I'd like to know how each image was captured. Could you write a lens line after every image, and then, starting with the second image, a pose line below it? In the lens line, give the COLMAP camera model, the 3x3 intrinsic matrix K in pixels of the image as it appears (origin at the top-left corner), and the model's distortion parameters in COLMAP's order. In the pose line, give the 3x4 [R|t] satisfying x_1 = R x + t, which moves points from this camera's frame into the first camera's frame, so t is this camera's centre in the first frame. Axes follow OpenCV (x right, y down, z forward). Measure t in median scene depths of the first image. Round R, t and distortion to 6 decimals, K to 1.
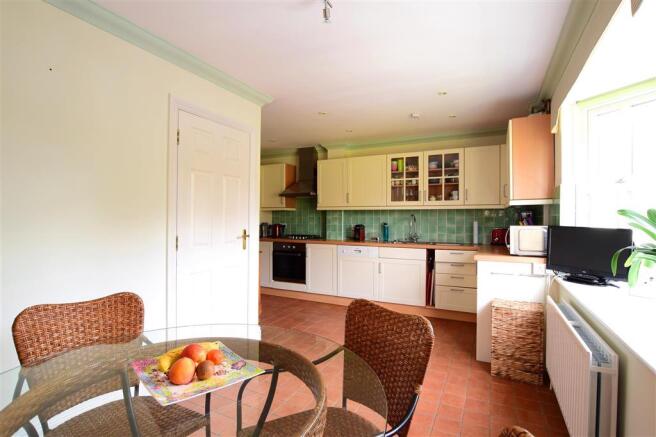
lens RADIAL K [[330.3, 0, 328.0], [0, 330.3, 218.5], [0, 0, 1]] dist [-0.038186, 0.016908]
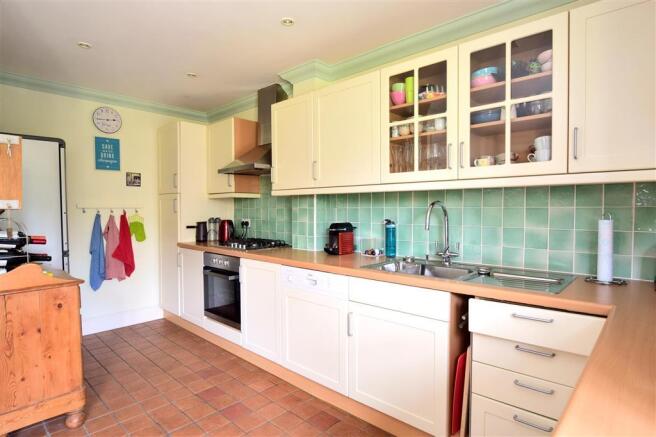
lens RADIAL K [[355.2, 0, 328.0], [0, 355.2, 218.5], [0, 0, 1]] dist [-0.023220, -0.000063]
pose [[0.960496, -0.000275, -0.278294, 0.250001], [0.009481, 0.999451, 0.031735, -0.006154], [0.278133, -0.033120, 0.959971, 0.517051]]
